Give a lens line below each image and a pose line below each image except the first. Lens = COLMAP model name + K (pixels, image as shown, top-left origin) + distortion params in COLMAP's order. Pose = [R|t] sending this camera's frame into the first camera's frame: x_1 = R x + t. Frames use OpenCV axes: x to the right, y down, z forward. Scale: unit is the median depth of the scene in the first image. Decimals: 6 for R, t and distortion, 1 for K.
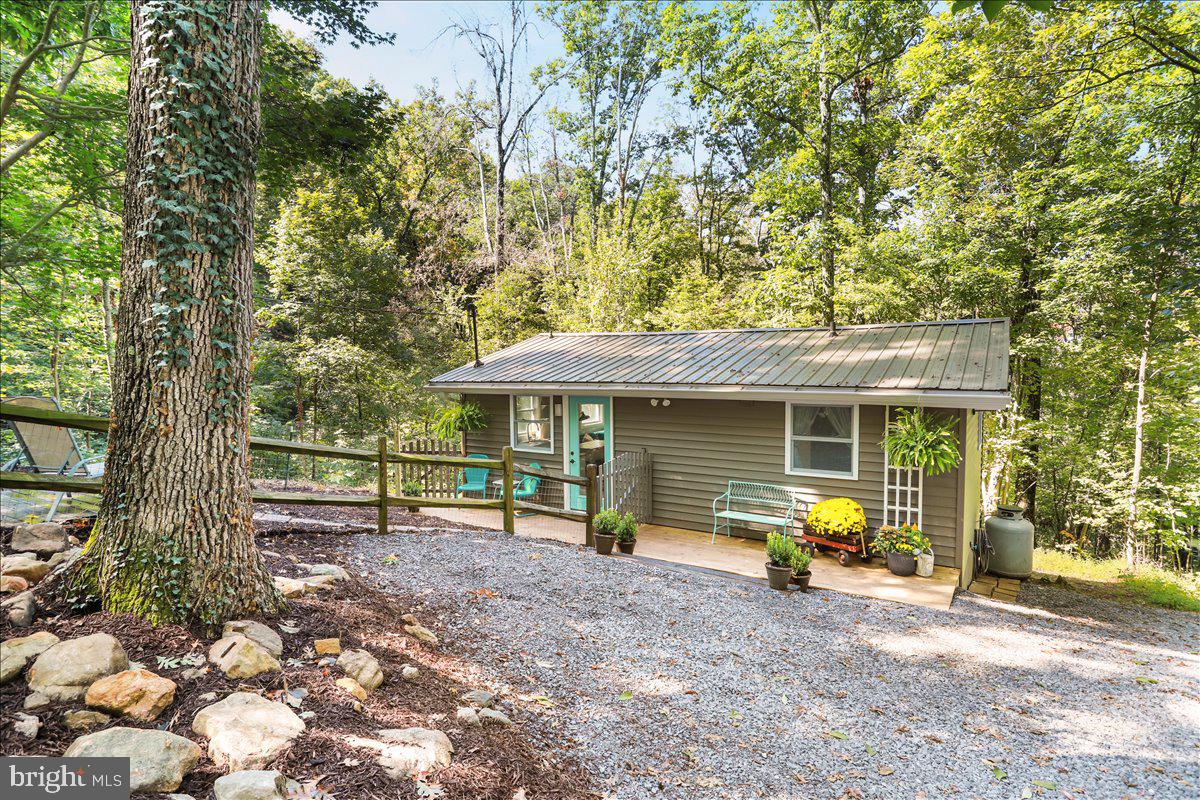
lens RADIAL K [[644.9, 0, 600.0], [0, 644.9, 400.0], [0, 0, 1]] dist [-0.034765, 0.019694]
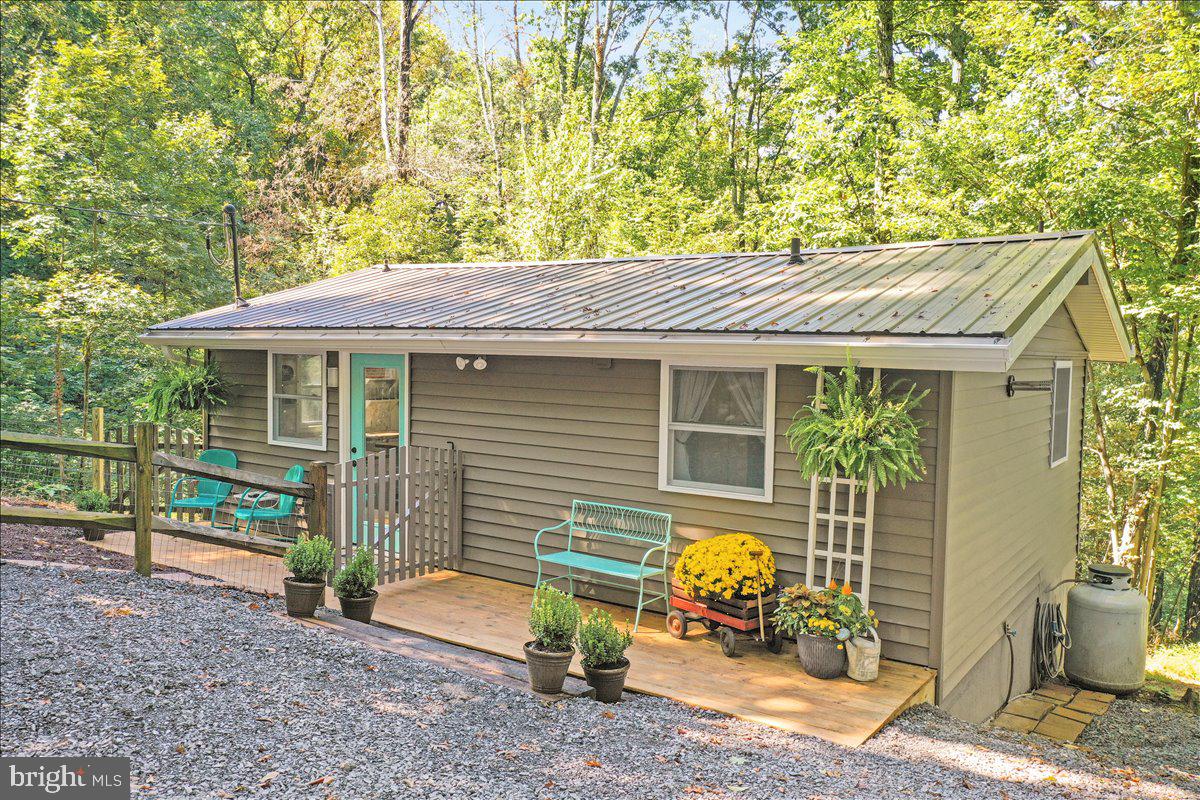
lens RADIAL K [[950.5, 0, 594.1], [0, 950.5, 399.5], [0, 0, 1]] dist [0.006520, -0.001750]
pose [[0.998884, 0.029441, -0.036940, 0.209466], [-0.029648, 0.999547, -0.005092, 0.033618], [0.036773, 0.006181, 0.999305, 0.128054]]
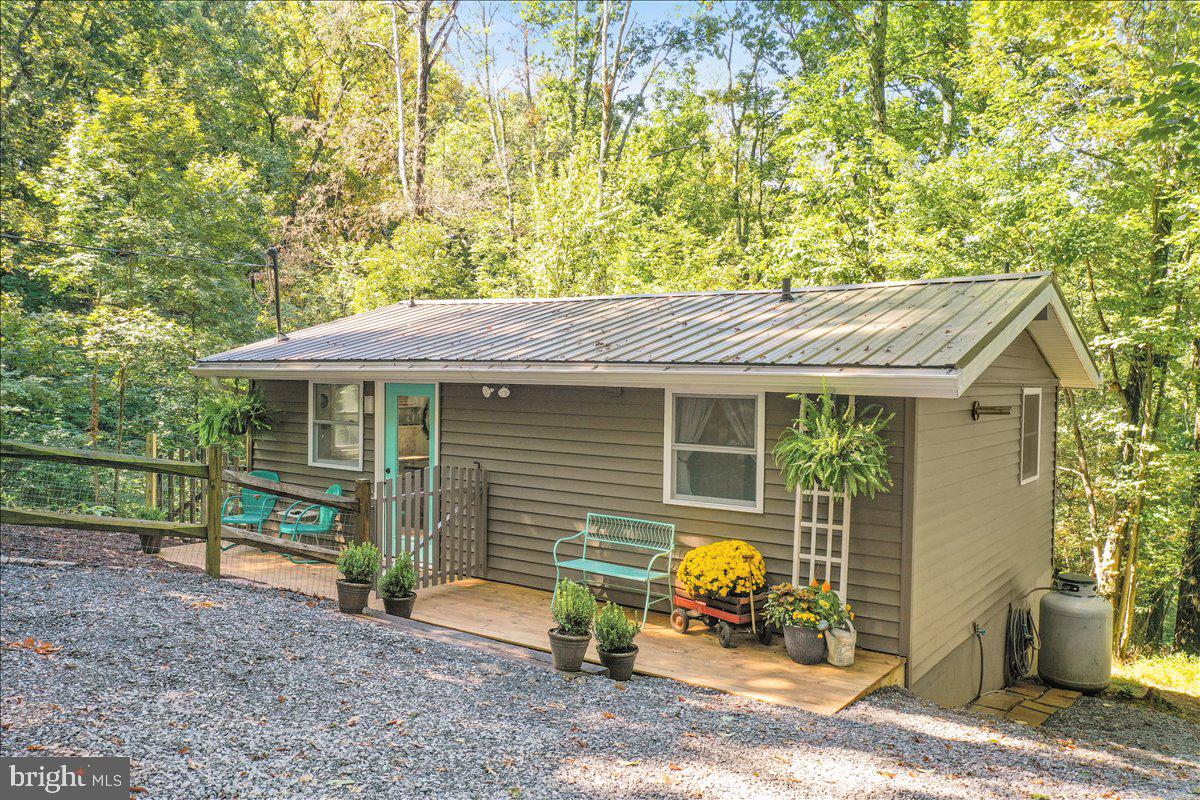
lens RADIAL K [[950.5, 0, 594.1], [0, 950.5, 399.5], [0, 0, 1]] dist [0.006520, -0.001750]
pose [[0.998603, 0.025473, -0.046304, 0.209852], [-0.027041, 0.999070, -0.033570, 0.036907], [0.045406, 0.034775, 0.998363, 0.037363]]
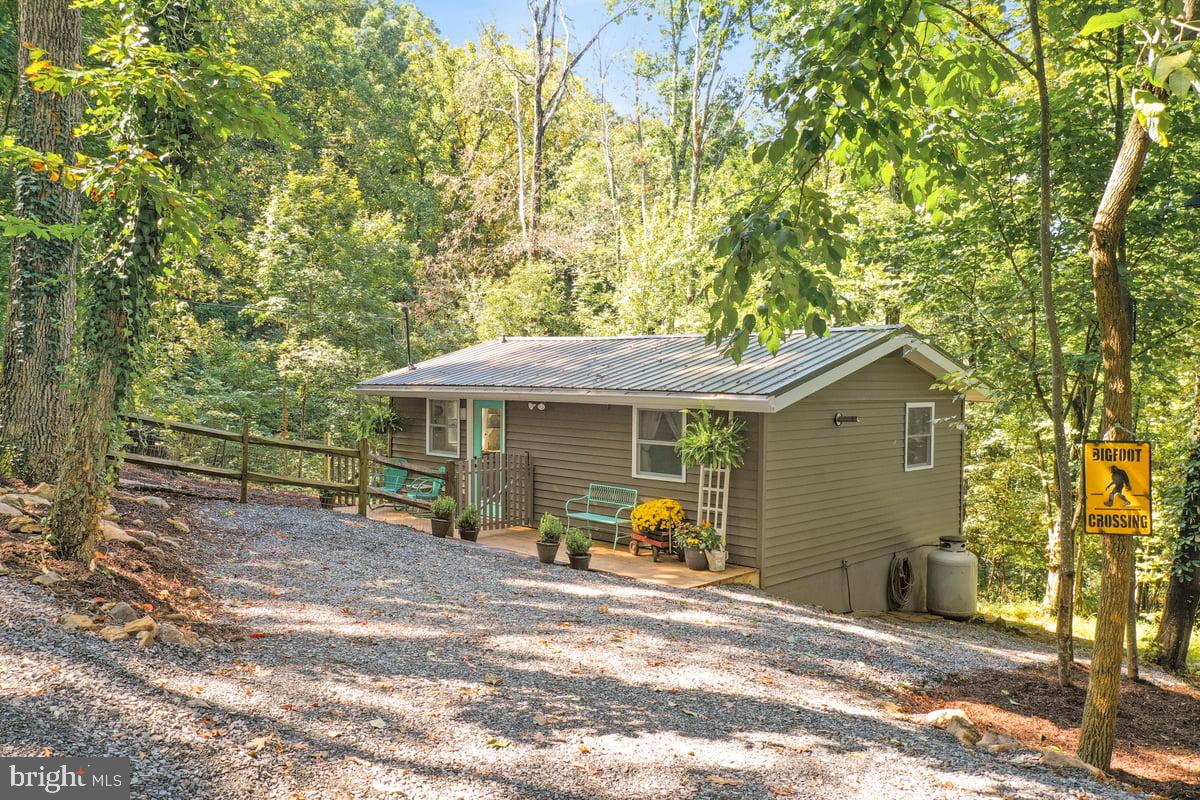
lens RADIAL K [[950.5, 0, 594.1], [0, 950.5, 399.5], [0, 0, 1]] dist [0.006520, -0.001750]
pose [[0.979031, 0.023172, -0.202387, 0.428466], [-0.030443, 0.998995, -0.032889, 0.035341], [0.201422, 0.038360, 0.978753, -0.397314]]
